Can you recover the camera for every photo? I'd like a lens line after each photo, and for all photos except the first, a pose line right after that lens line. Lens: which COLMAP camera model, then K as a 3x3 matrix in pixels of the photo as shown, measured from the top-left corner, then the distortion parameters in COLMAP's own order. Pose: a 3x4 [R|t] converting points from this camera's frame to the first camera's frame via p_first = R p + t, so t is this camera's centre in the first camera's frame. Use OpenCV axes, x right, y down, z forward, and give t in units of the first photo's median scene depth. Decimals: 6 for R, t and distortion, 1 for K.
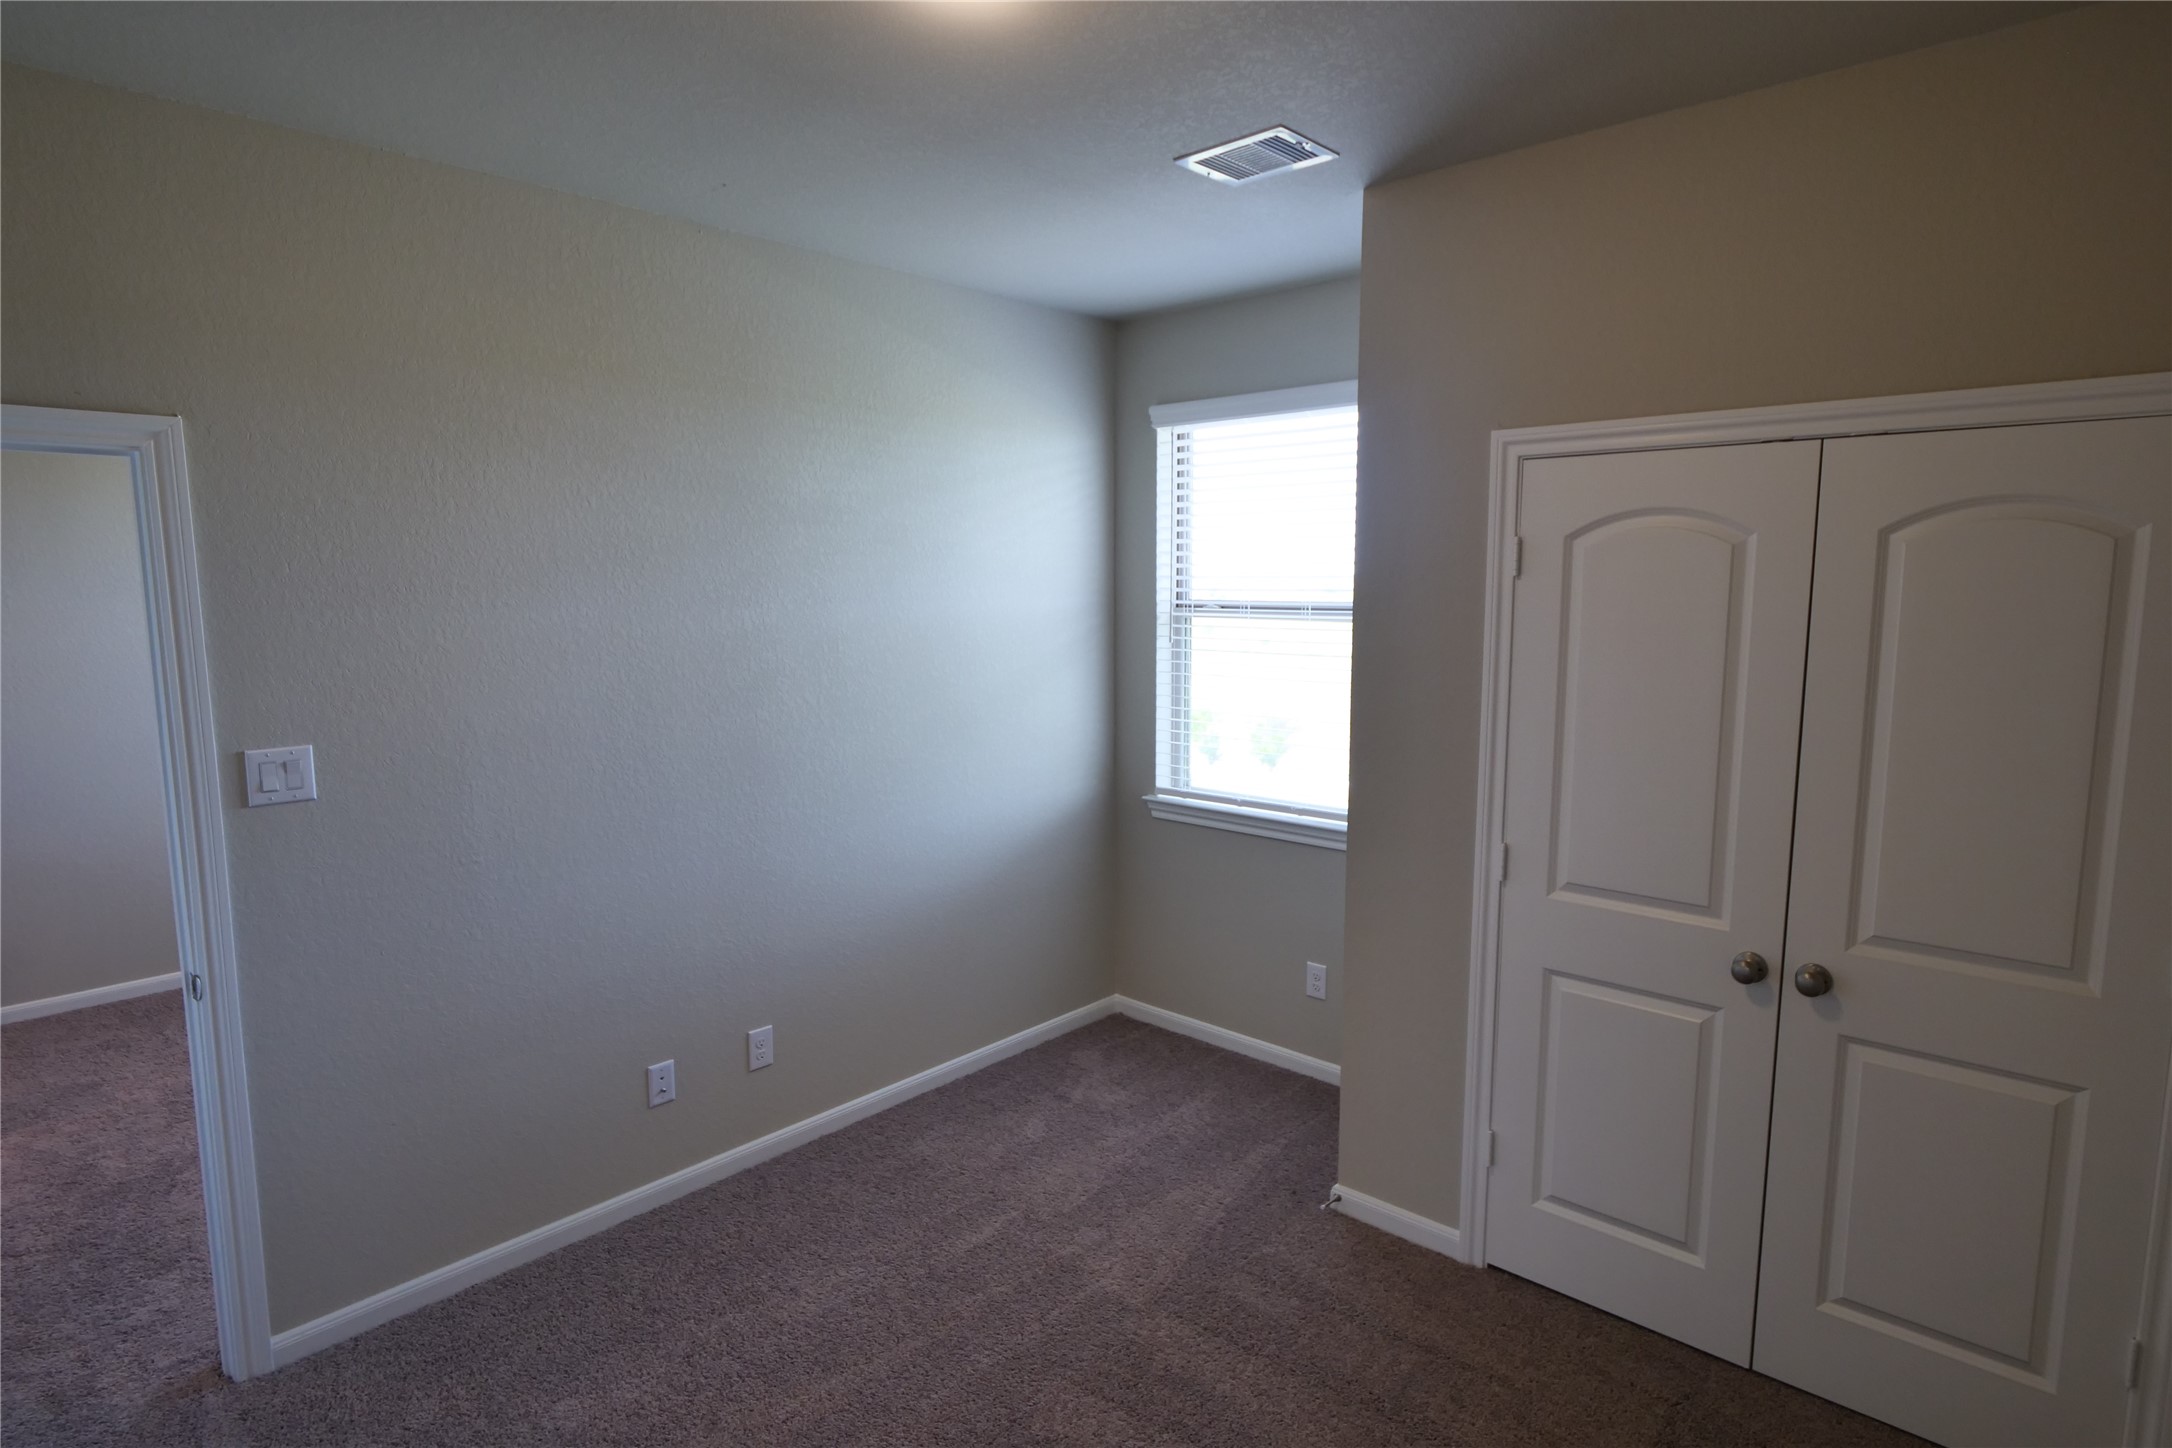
lens RADIAL K [[1159.8, 0, 1086.0], [0, 1159.8, 724.0], [0, 0, 1]] dist [-0.001003, -0.000848]
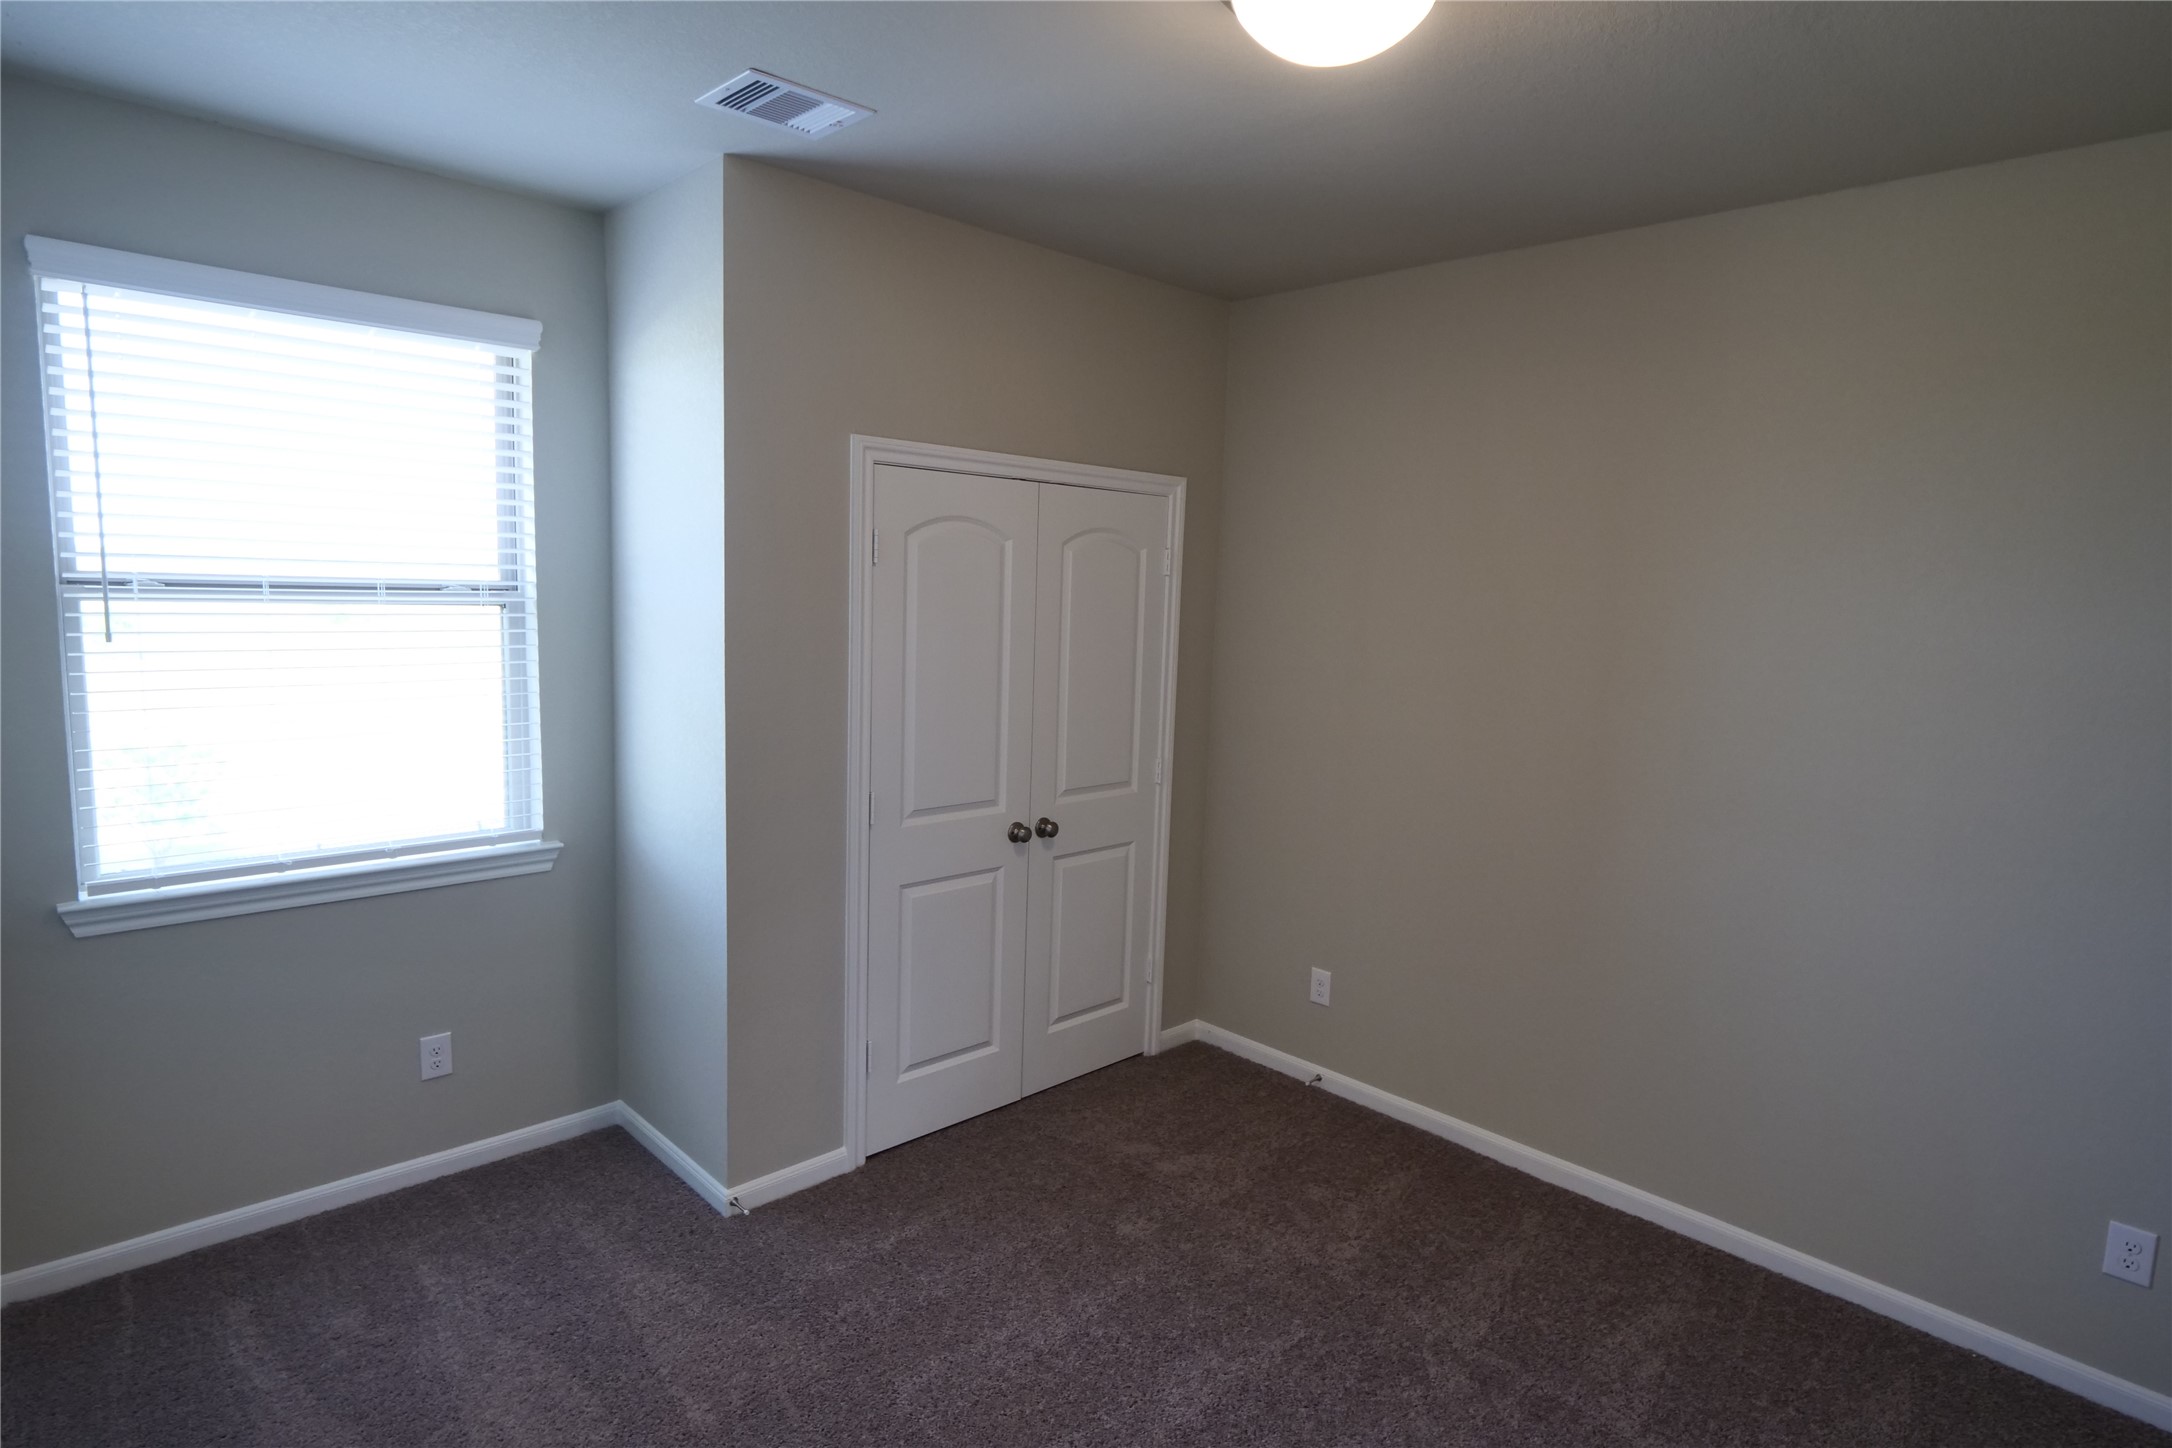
lens RADIAL K [[1159.8, 0, 1086.0], [0, 1159.8, 724.0], [0, 0, 1]] dist [-0.001003, -0.000848]
pose [[0.067613, -0.115400, 0.991015, -0.726040], [0.093634, 0.989638, 0.108851, -0.066973], [-0.993308, 0.085433, 0.077718, 0.646337]]
